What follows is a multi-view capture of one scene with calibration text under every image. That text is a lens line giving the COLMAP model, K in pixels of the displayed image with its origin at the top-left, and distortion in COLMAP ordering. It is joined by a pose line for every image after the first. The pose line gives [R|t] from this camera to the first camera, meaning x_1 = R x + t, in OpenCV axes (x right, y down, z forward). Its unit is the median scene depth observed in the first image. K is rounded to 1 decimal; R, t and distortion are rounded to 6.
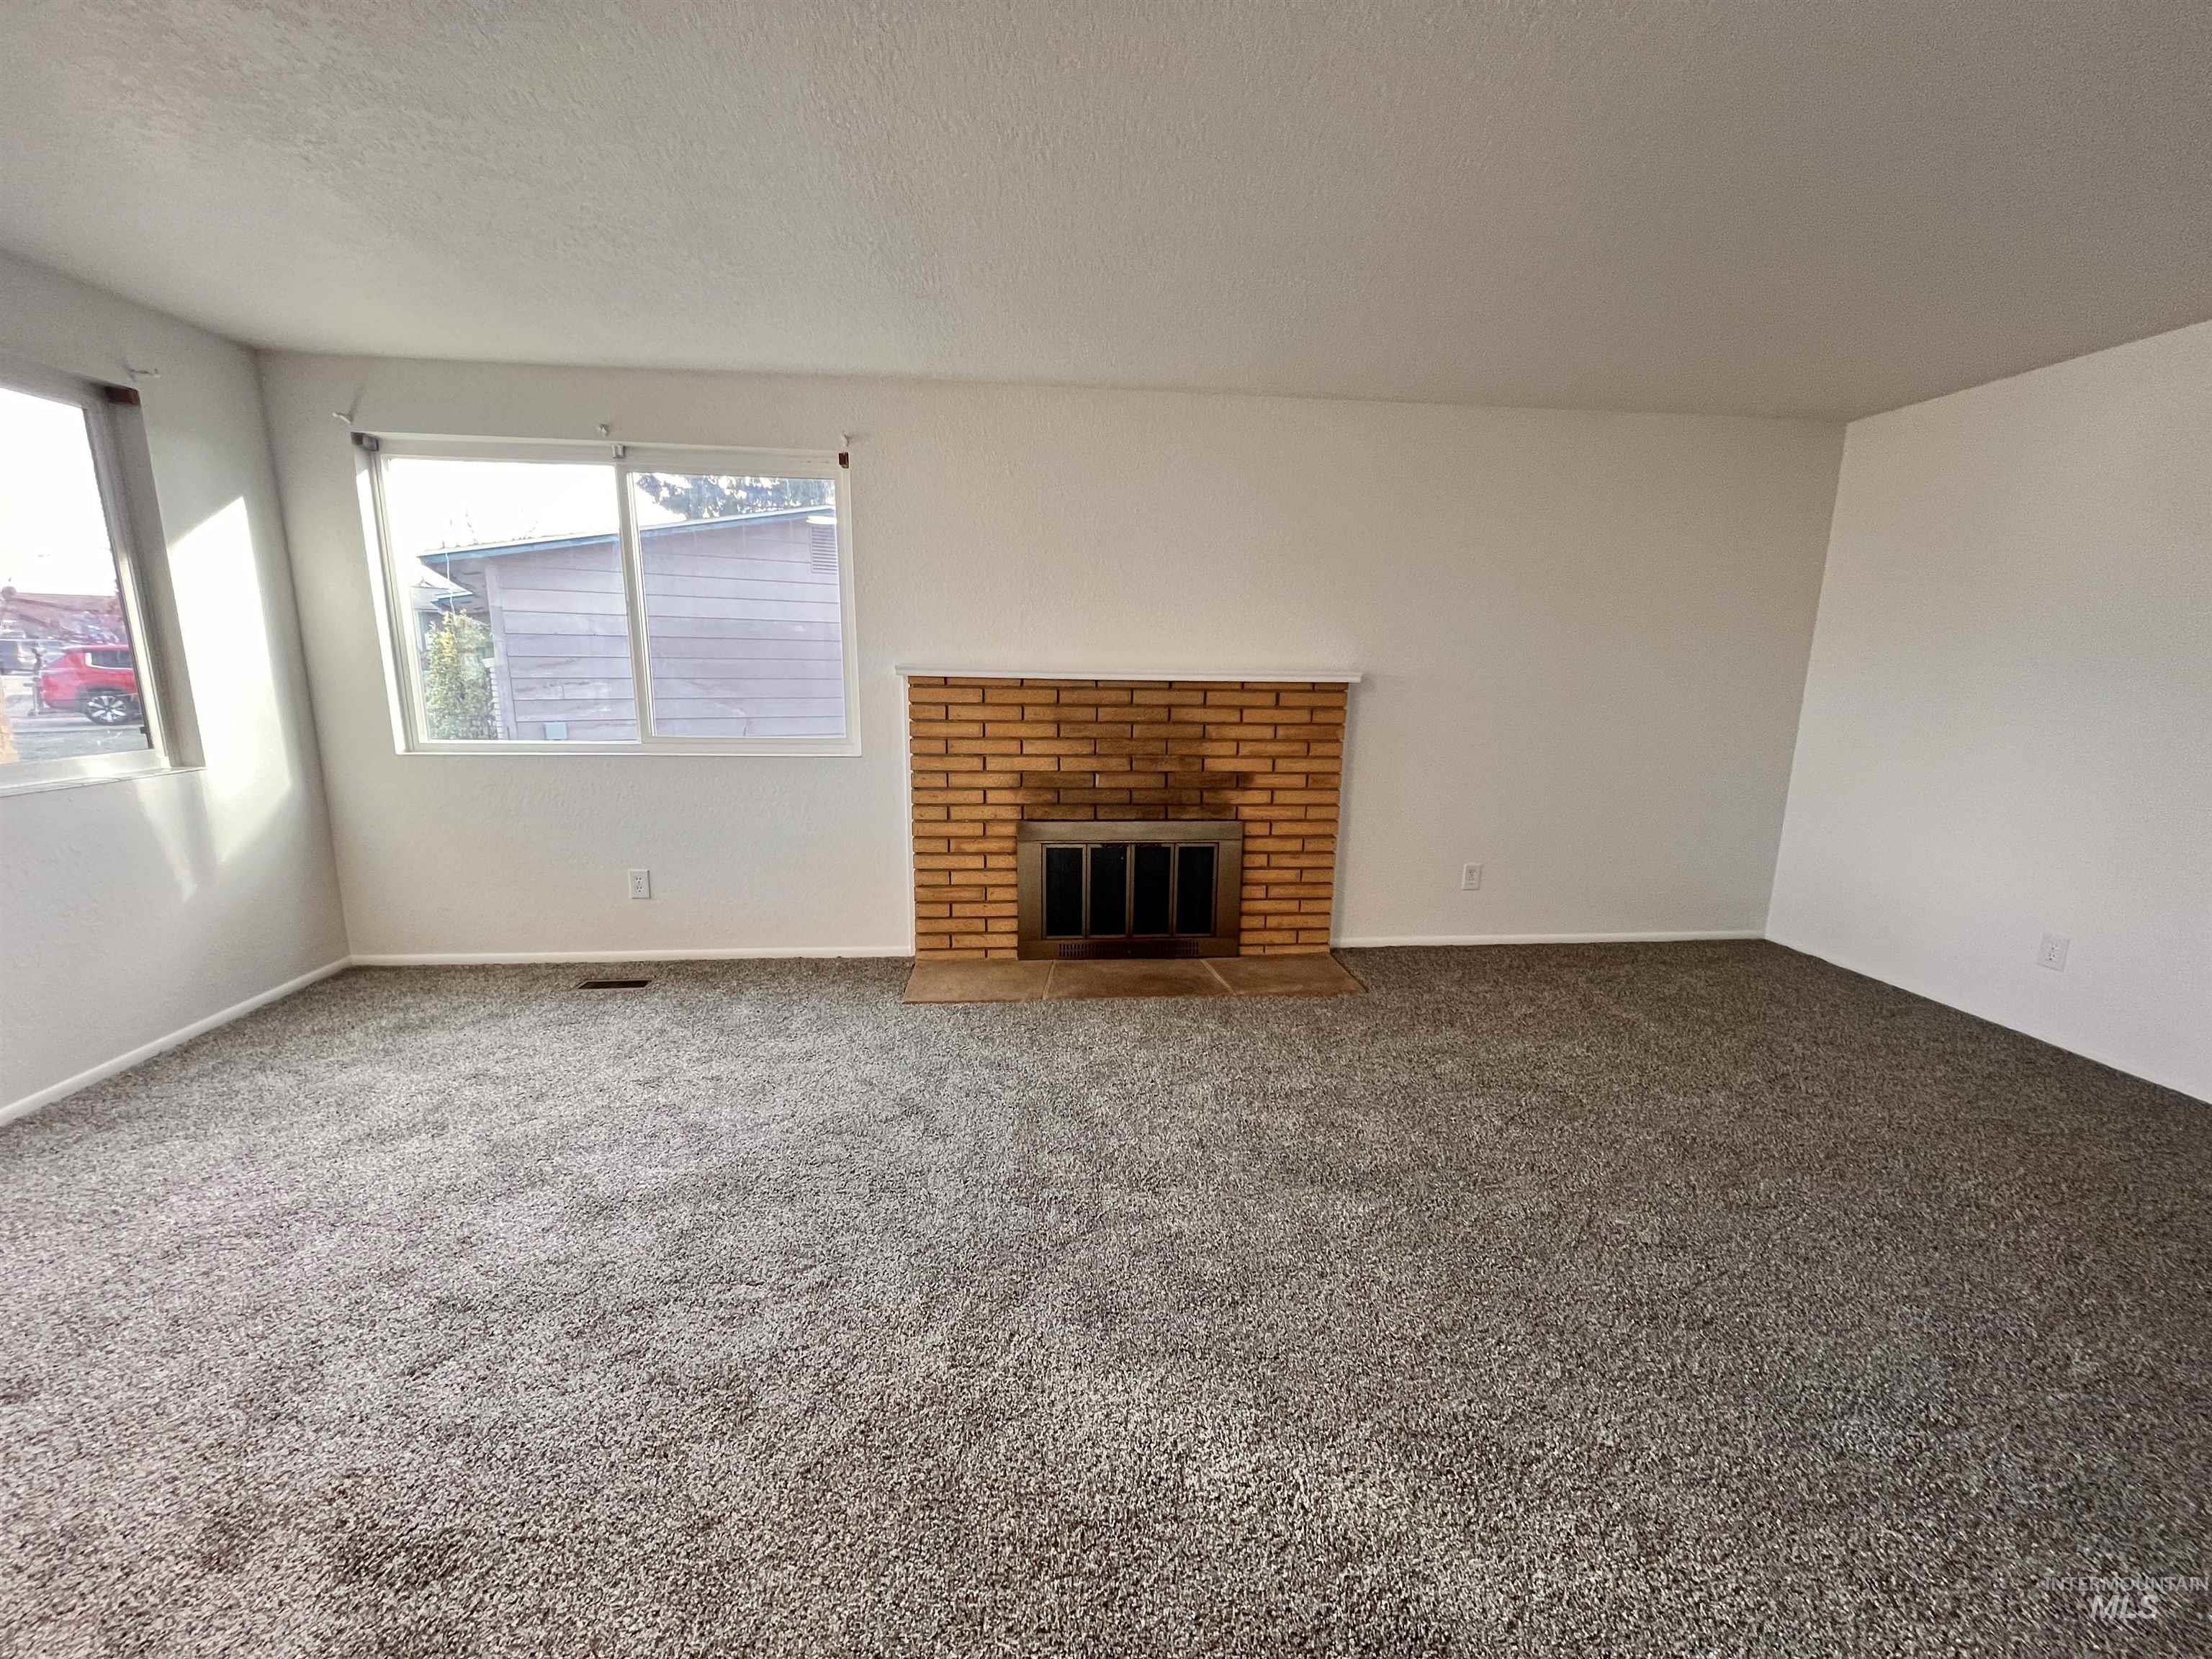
lens RADIAL K [[881.1, 0, 1102.2], [0, 881.1, 834.2], [0, 0, 1]] dist [-0.000991, 0.000170]
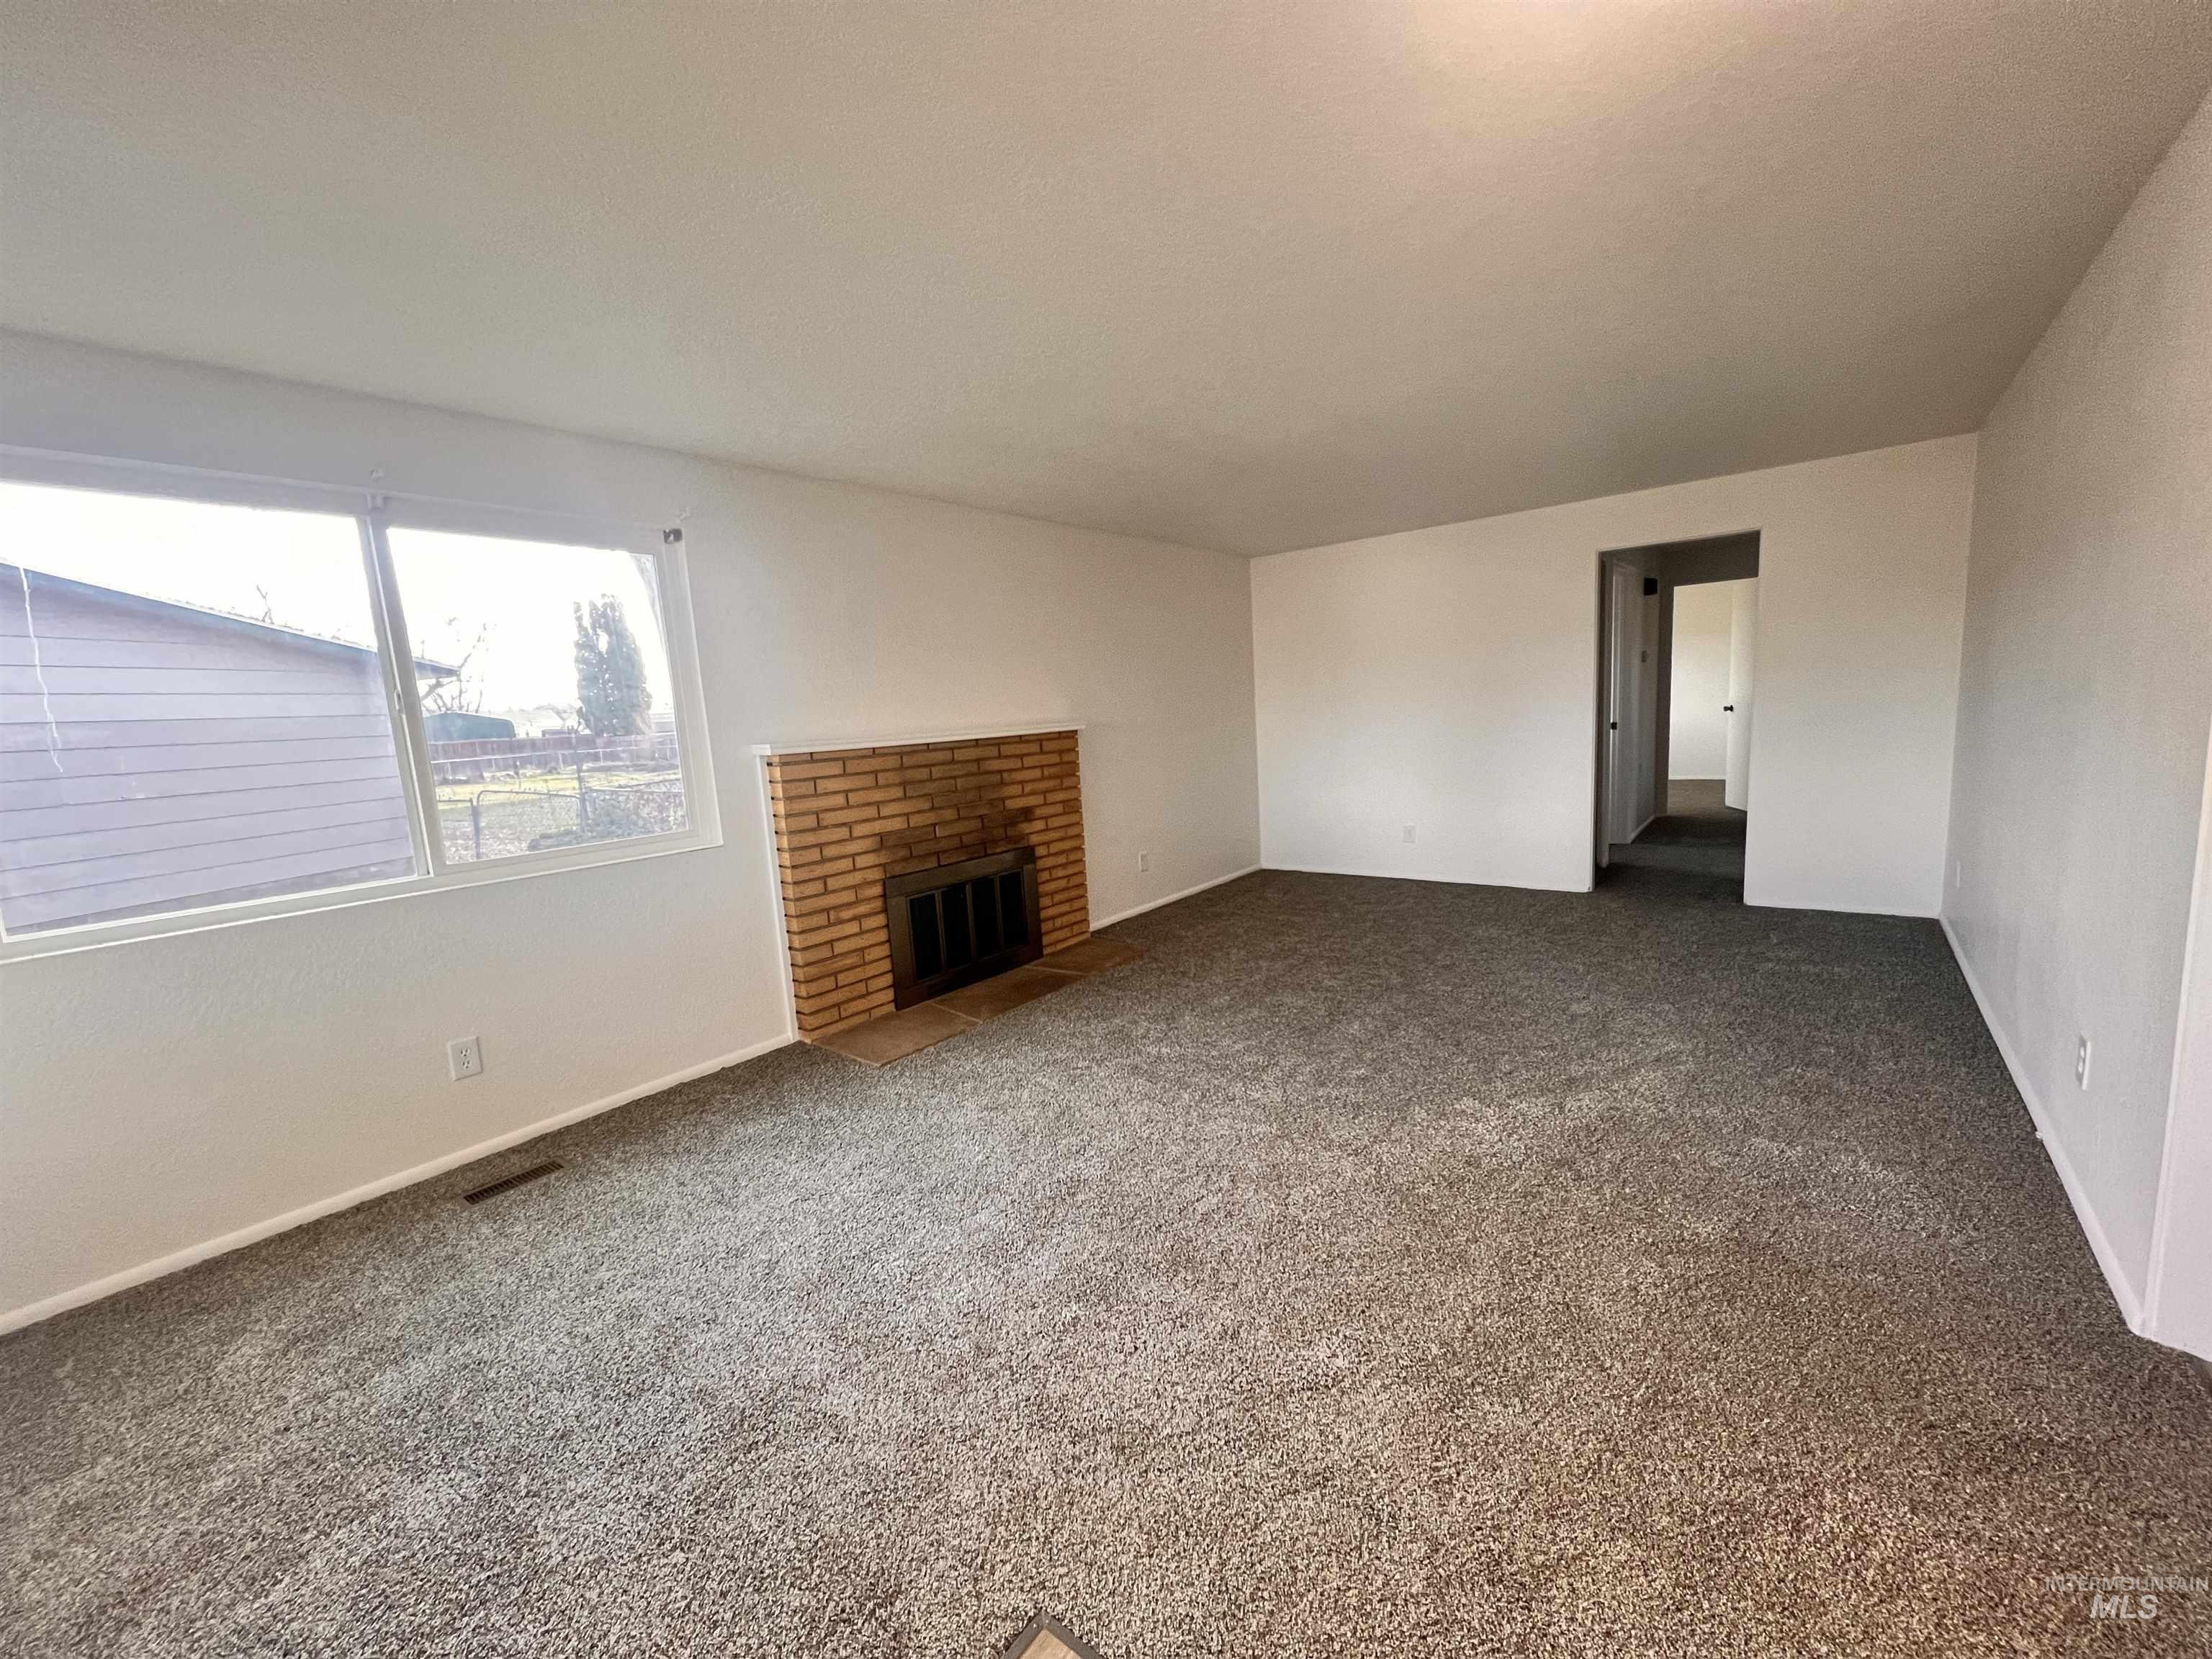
lens RADIAL K [[870.6, 0, 1105.1], [0, 870.6, 834.5], [0, 0, 1]] dist [0.007579, -0.000014]
pose [[0.699615, -0.158684, 0.696677, -0.633305], [0.207020, 0.978223, 0.014919, -0.029116], [-0.683873, 0.133789, 0.717230, 0.054142]]
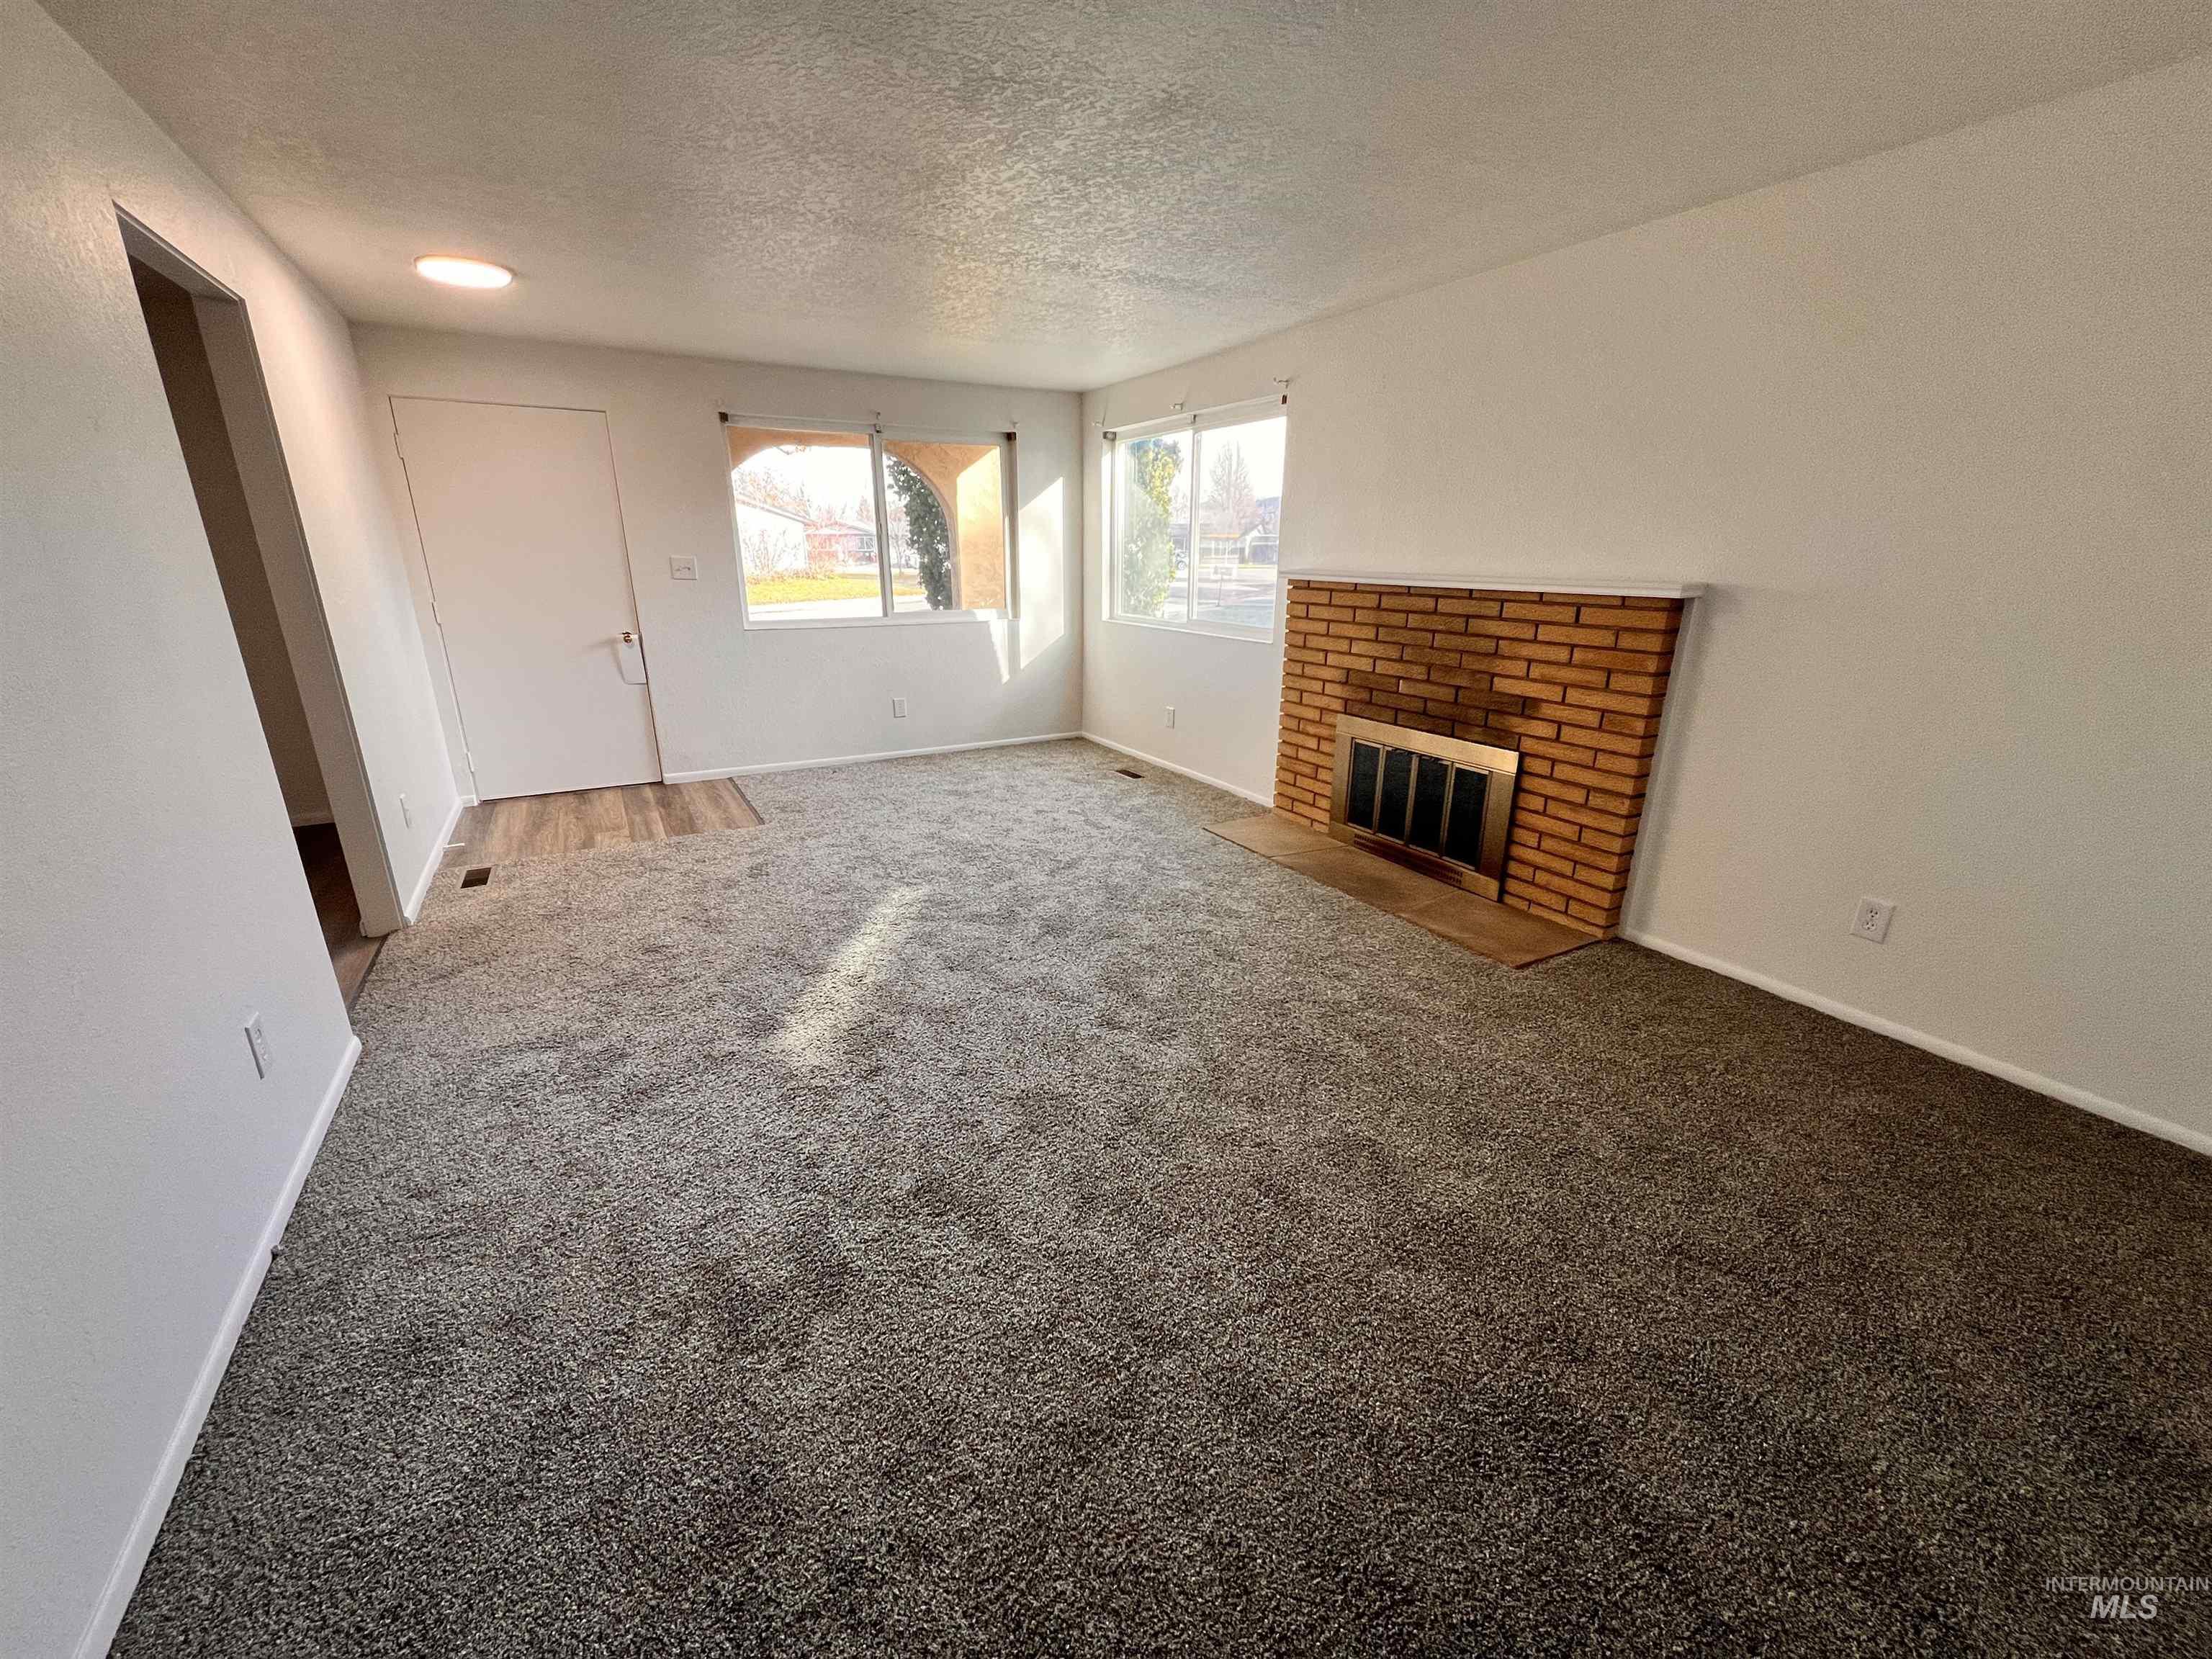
lens RADIAL K [[881.1, 0, 1107.5], [0, 881.1, 832.8], [0, 0, 1]] dist [-0.000991, 0.000170]
pose [[0.412611, 0.267424, -0.870768, 0.797914], [-0.172588, 0.961571, 0.213530, -0.056738], [0.894408, 0.062179, 0.442909, 0.248290]]
